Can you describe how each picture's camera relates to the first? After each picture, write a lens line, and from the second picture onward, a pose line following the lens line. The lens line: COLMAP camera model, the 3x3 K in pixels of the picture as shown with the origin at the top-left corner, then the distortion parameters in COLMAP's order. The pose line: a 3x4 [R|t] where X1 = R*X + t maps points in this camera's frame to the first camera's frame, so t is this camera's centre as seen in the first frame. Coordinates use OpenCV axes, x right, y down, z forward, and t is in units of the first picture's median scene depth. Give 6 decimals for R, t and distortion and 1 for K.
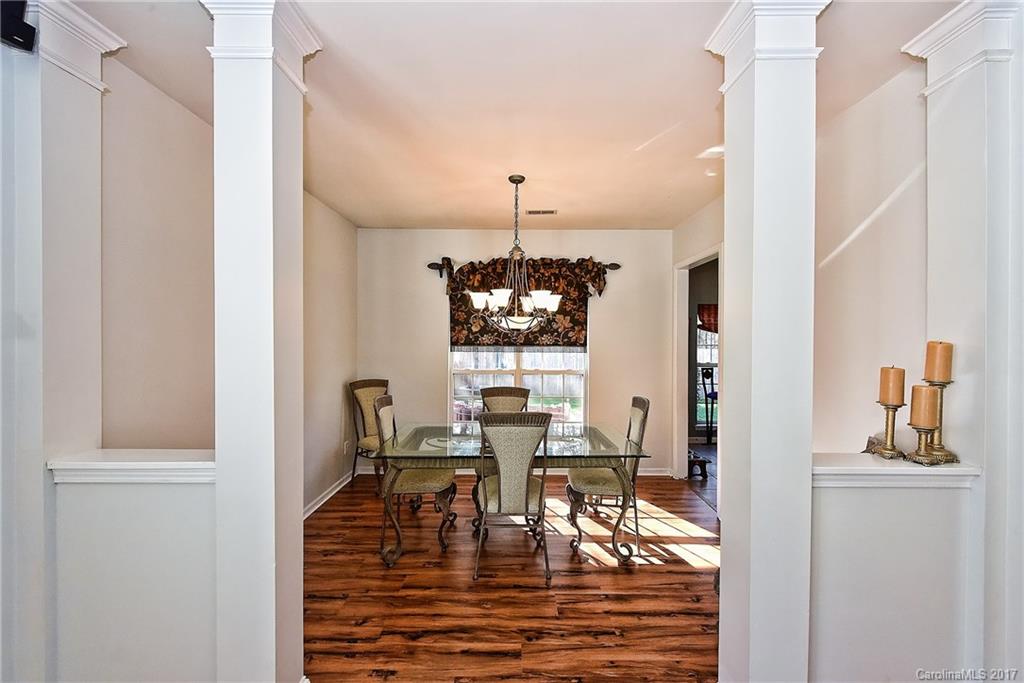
lens RADIAL K [[403.7, 0, 514.0], [0, 403.7, 339.9], [0, 0, 1]] dist [-0.000467, -0.001757]
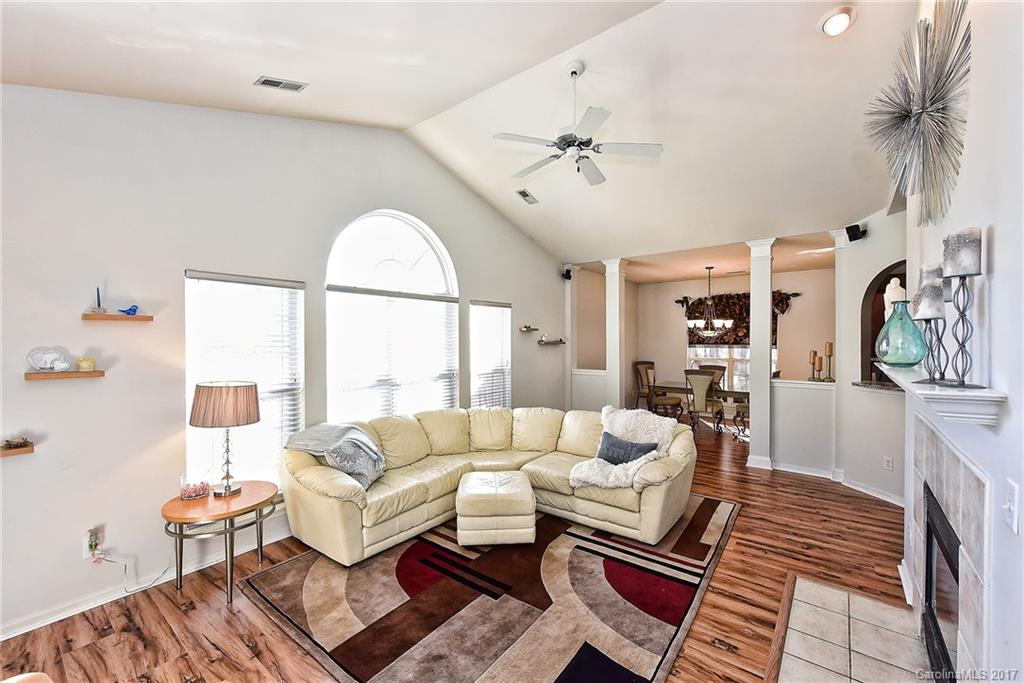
lens RADIAL K [[423.6, 0, 513.1], [0, 423.6, 340.2], [0, 0, 1]] dist [0.001196, -0.000515]
pose [[0.793670, -0.002033, -0.608345, 0.391481], [0.002142, 0.999998, -0.000547, -0.005158], [0.608344, -0.000869, 0.793673, -1.033412]]
